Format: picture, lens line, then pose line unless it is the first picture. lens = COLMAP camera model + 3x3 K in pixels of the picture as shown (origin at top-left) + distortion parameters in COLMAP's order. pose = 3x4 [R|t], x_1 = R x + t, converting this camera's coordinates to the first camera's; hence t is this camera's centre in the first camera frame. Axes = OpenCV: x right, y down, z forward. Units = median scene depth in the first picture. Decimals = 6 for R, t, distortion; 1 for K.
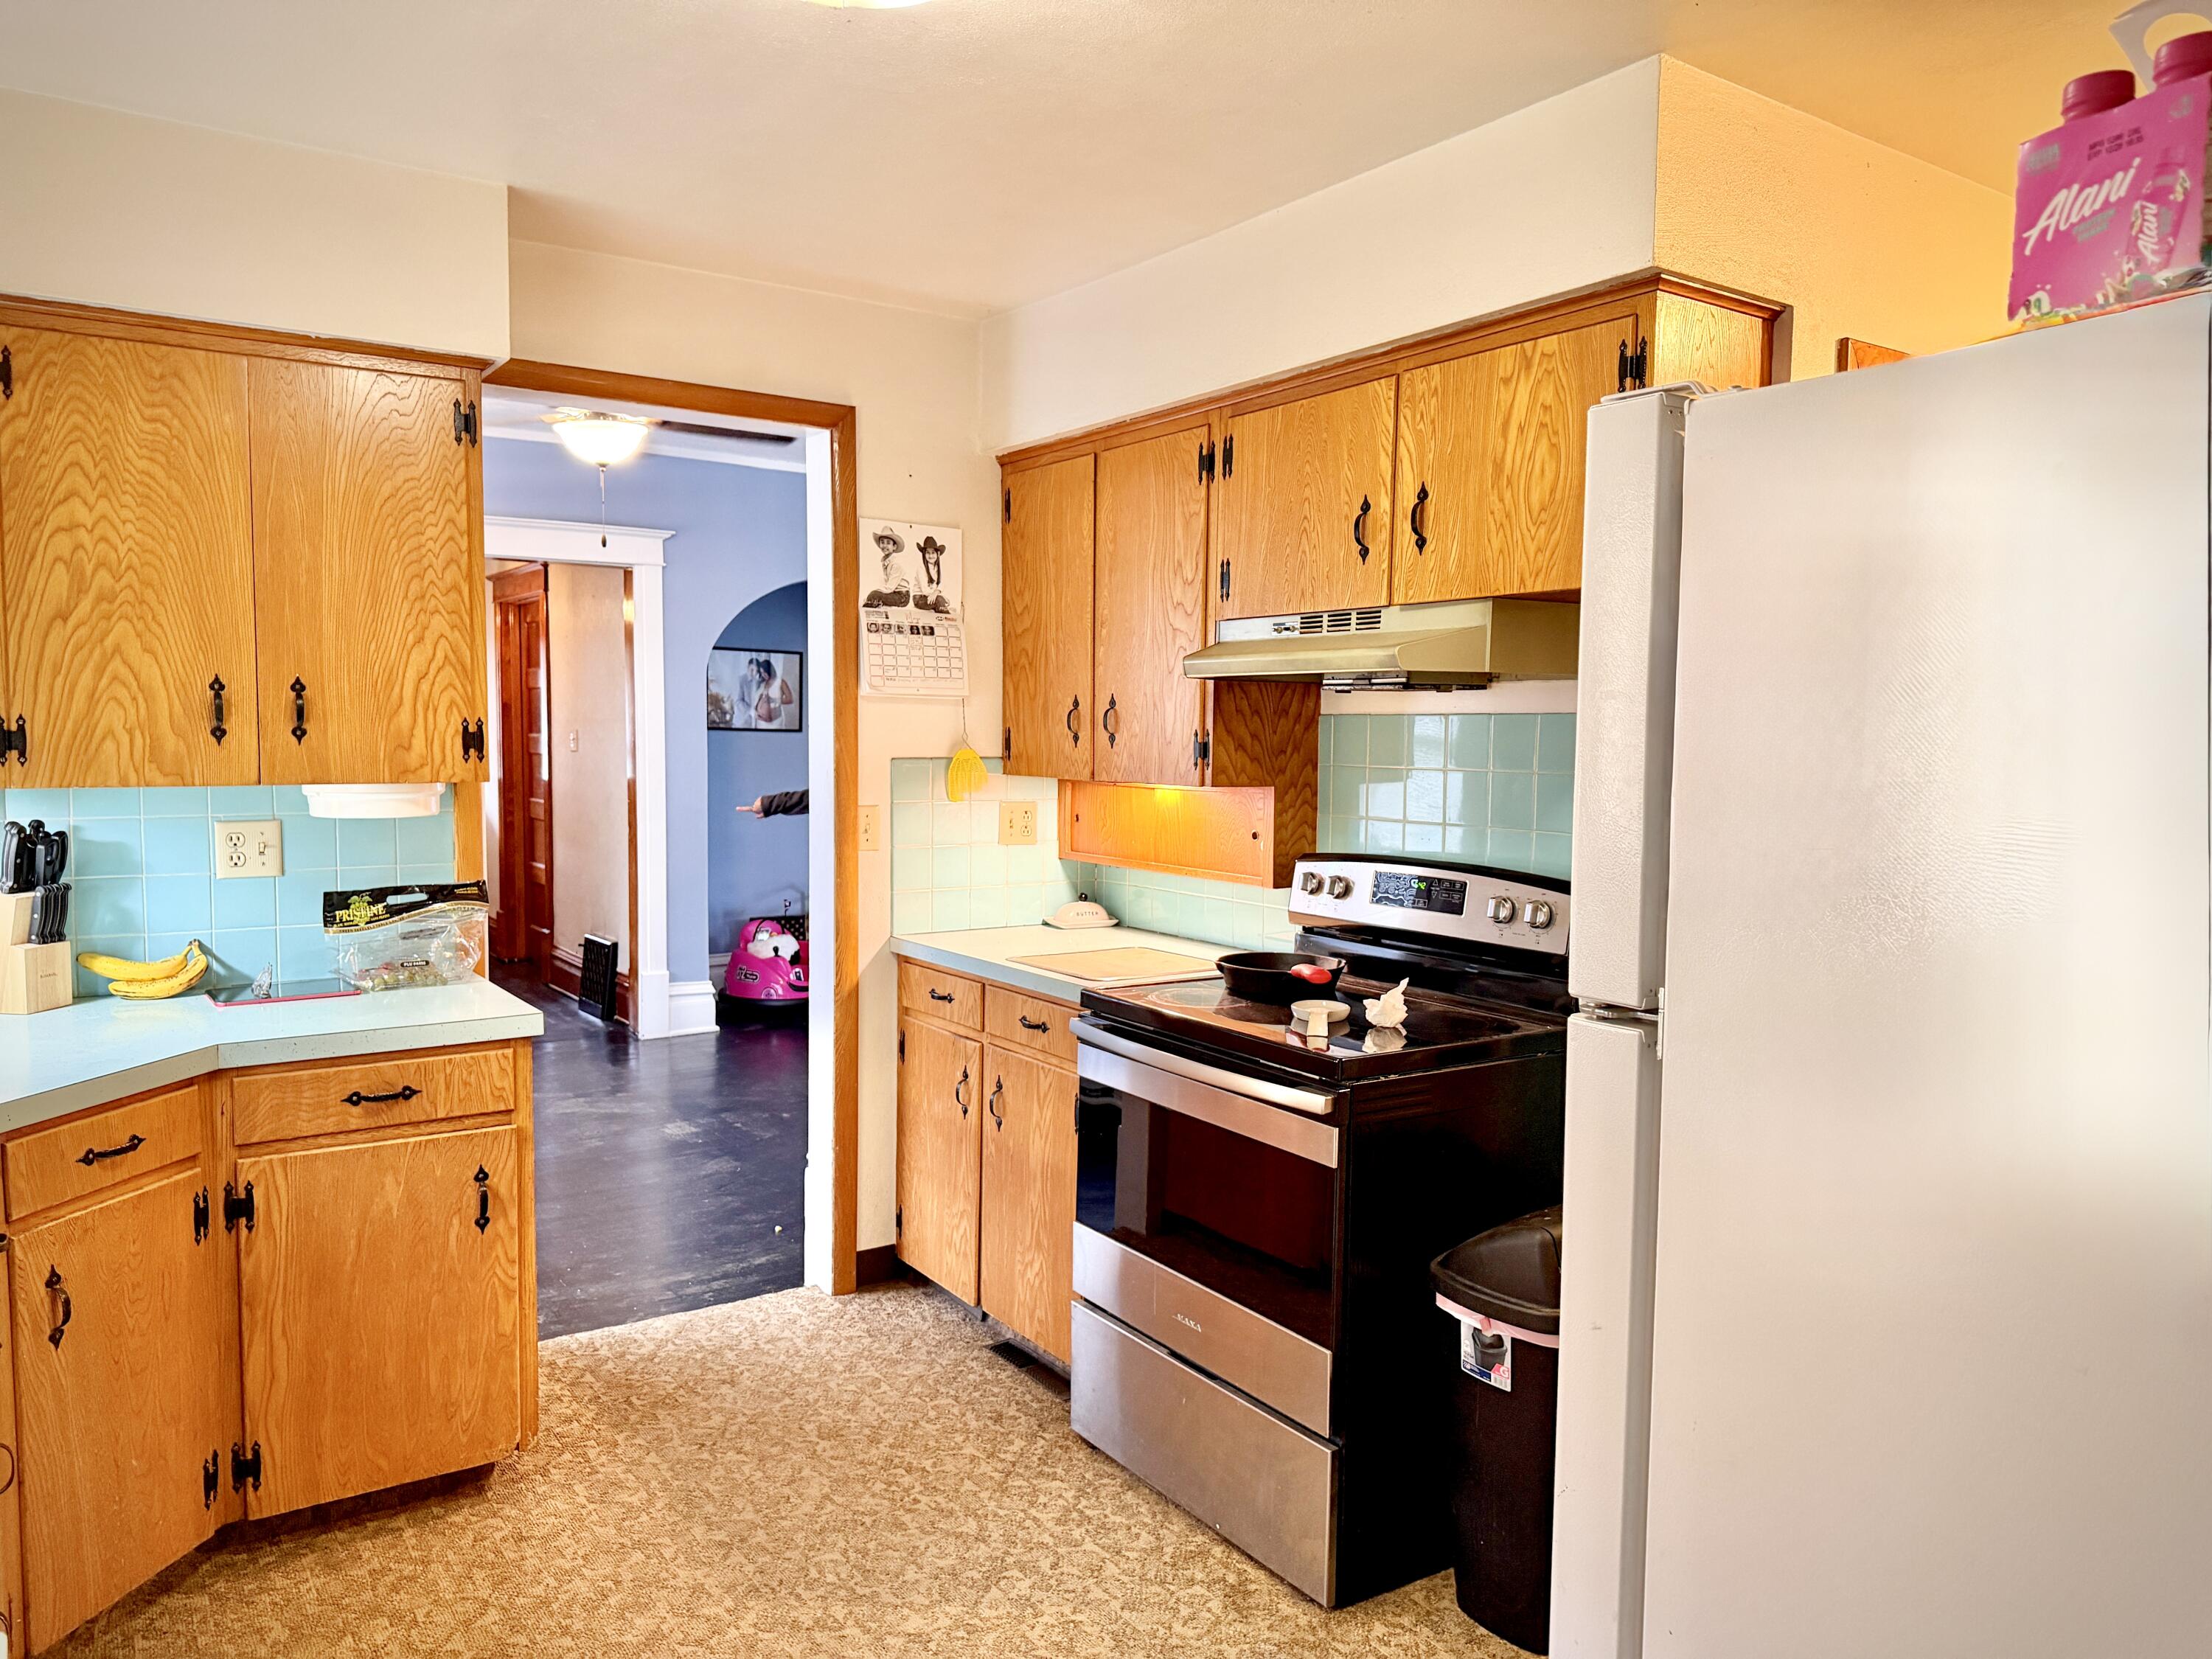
lens RADIAL K [[1582.8, 0, 1118.5], [0, 1582.8, 839.6], [0, 0, 1]] dist [0.049513, -0.046848]
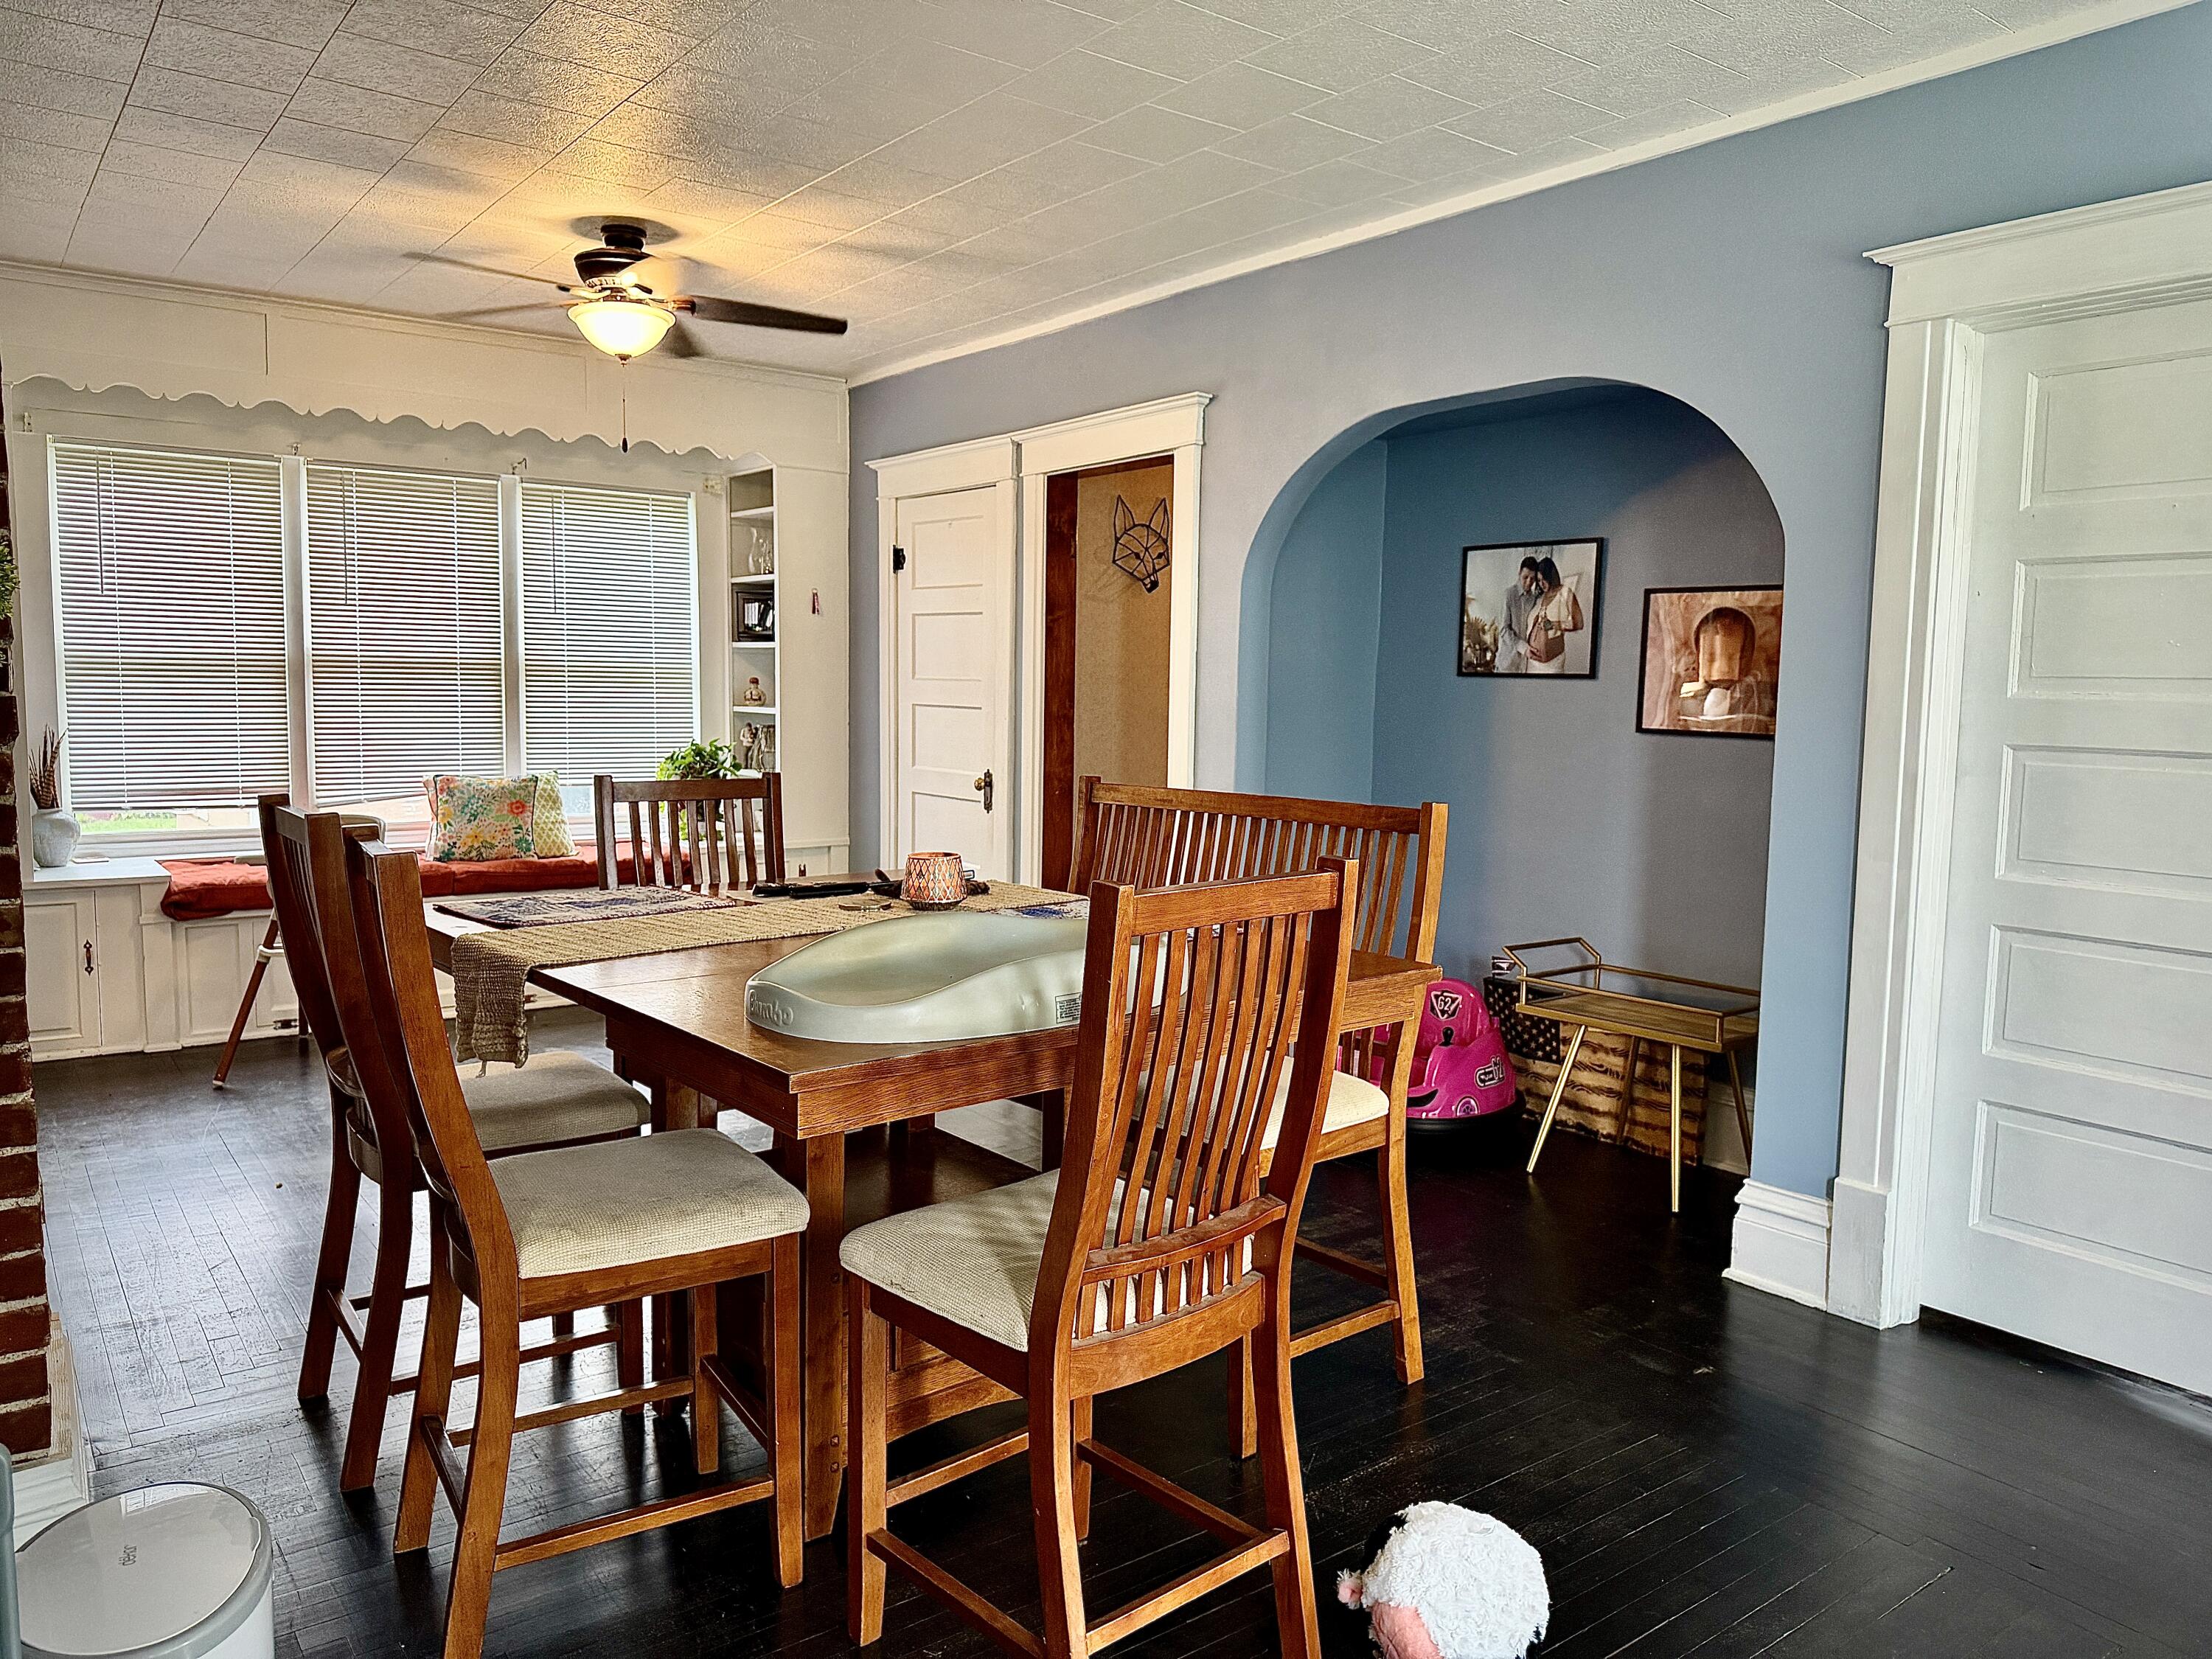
lens RADIAL K [[1582.8, 0, 1111.4], [0, 1582.8, 794.6], [0, 0, 1]] dist [0.049513, -0.046848]
pose [[0.016827, 0.069077, -0.997469, 0.376839], [-0.068183, 0.995368, 0.067781, -0.054721], [0.997531, 0.066870, 0.021459, 0.837015]]
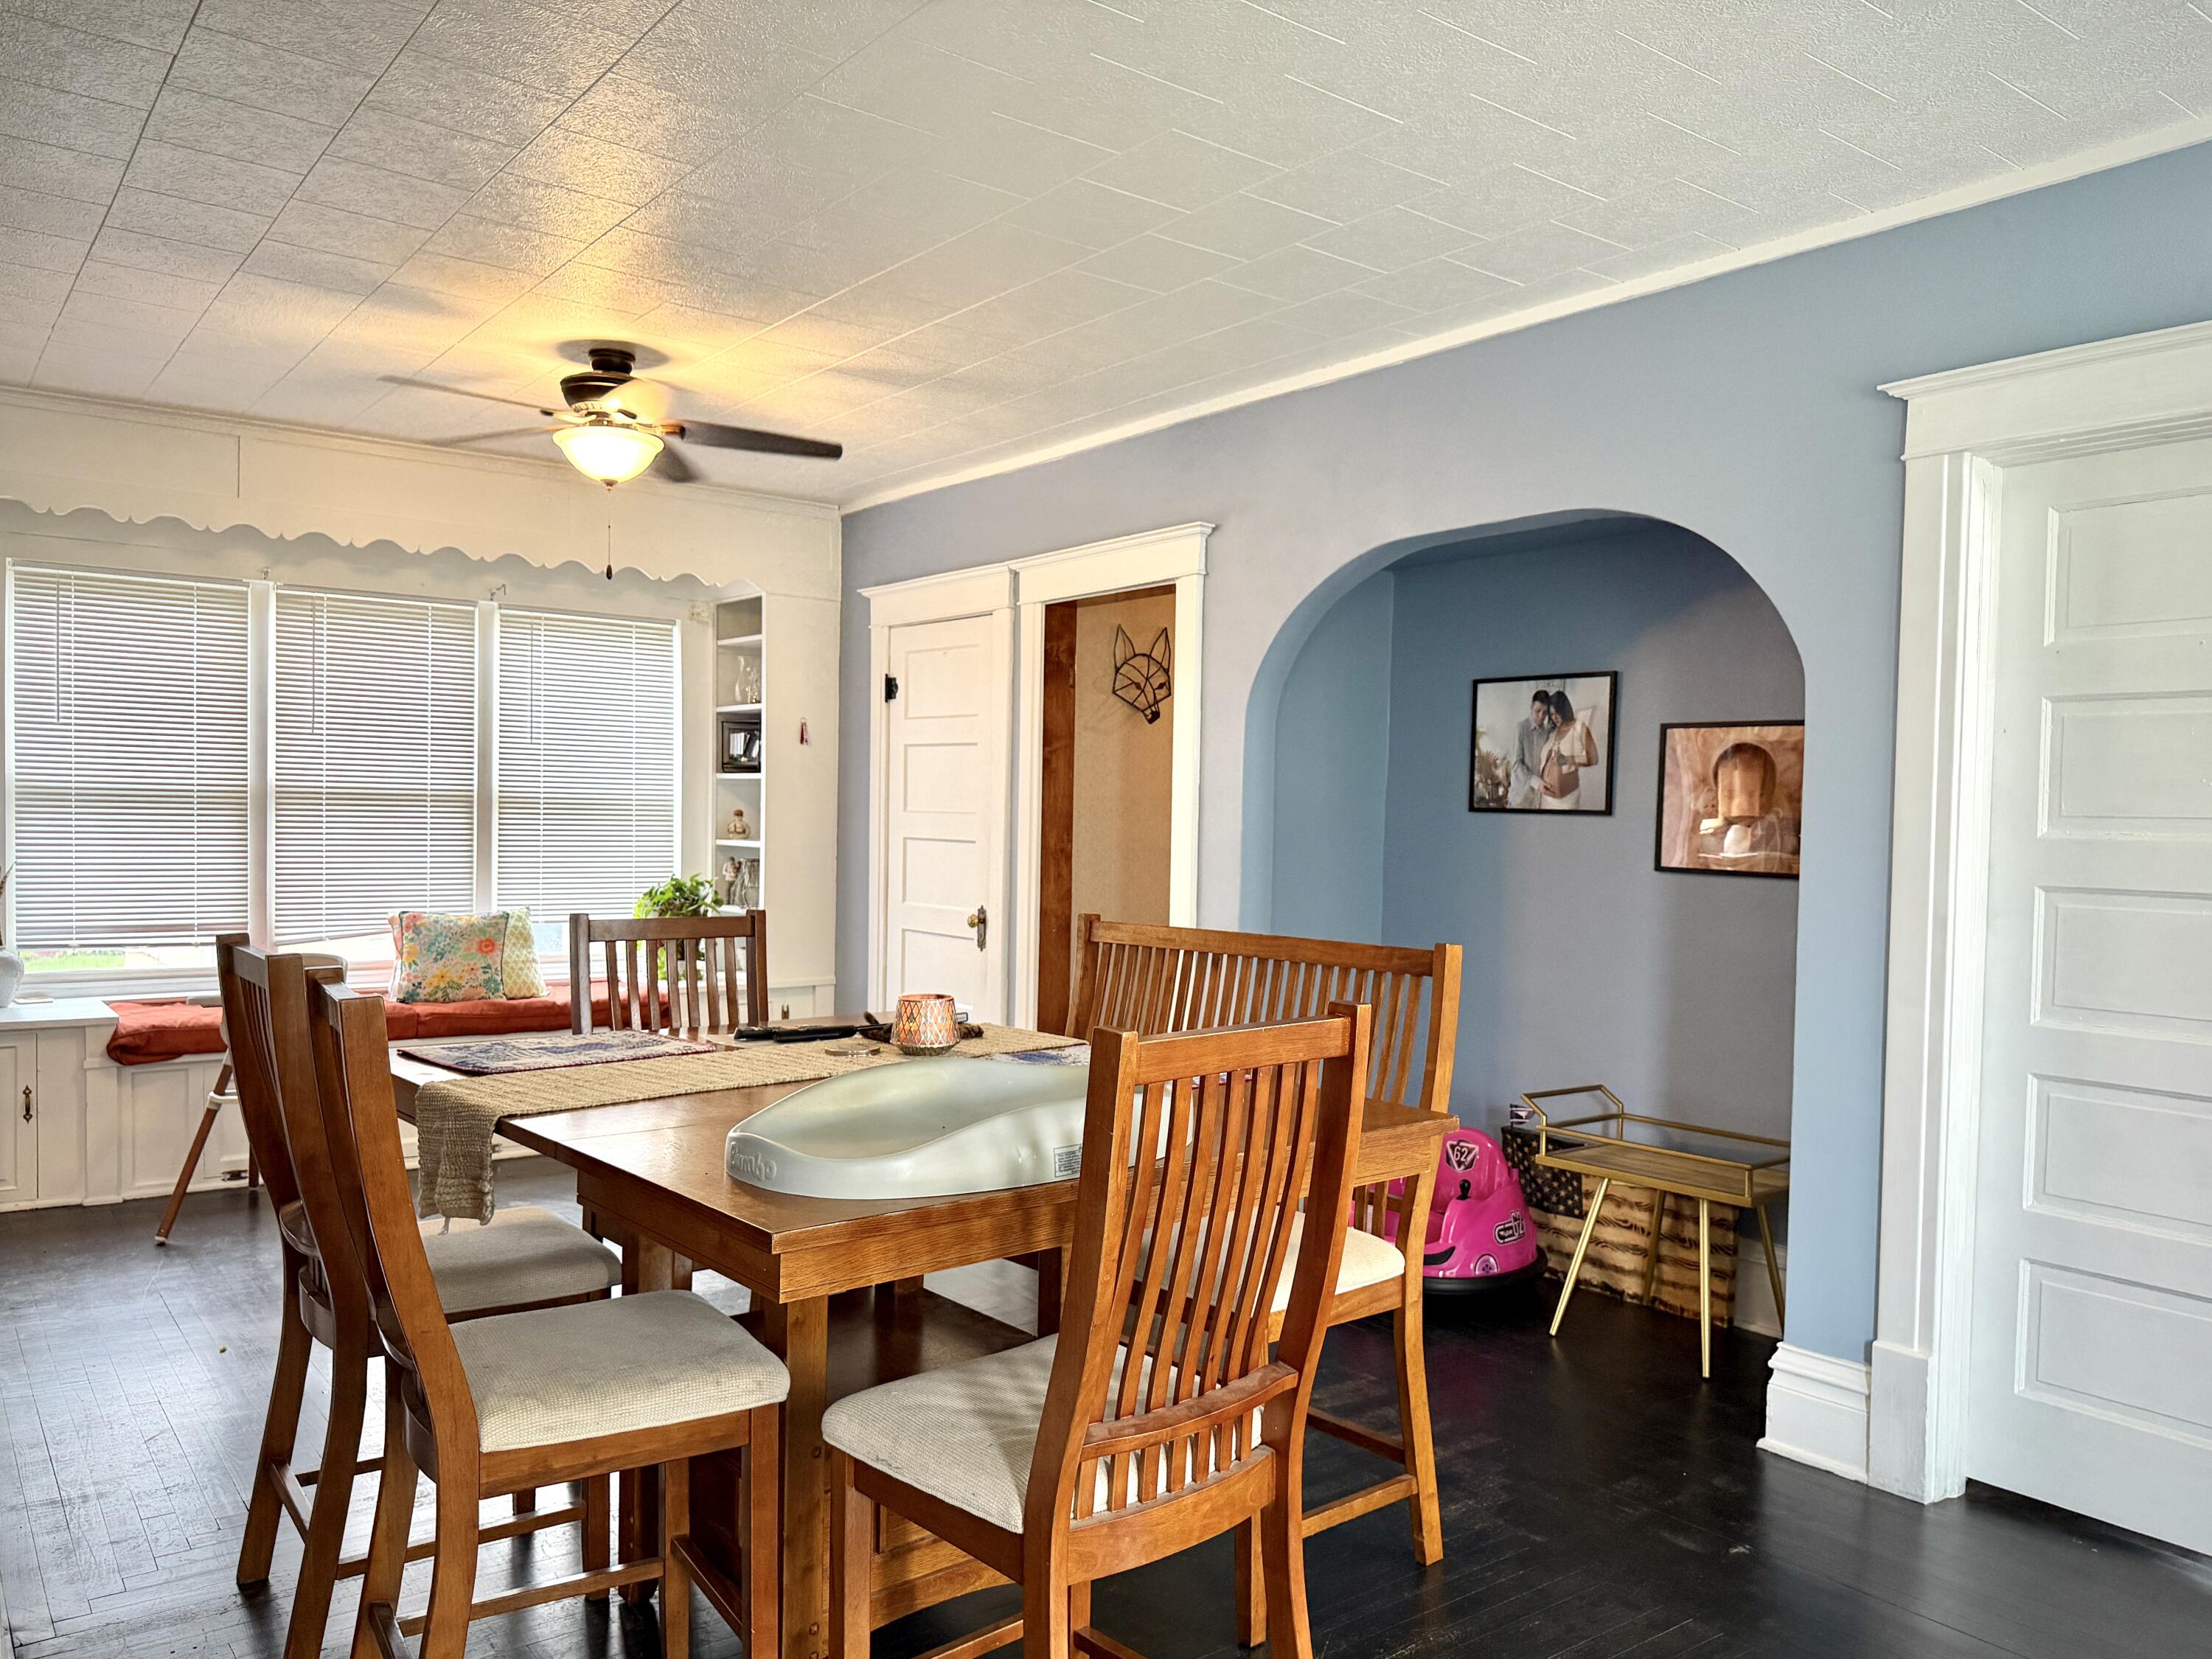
lens RADIAL K [[1582.8, 0, 1124.5], [0, 1582.8, 830.9], [0, 0, 1]] dist [0.049513, -0.046848]
pose [[0.036226, 0.016207, -0.999212, 0.353226], [-0.070474, 0.997421, 0.013623, -0.059628], [0.996856, 0.069925, 0.037275, 0.830441]]
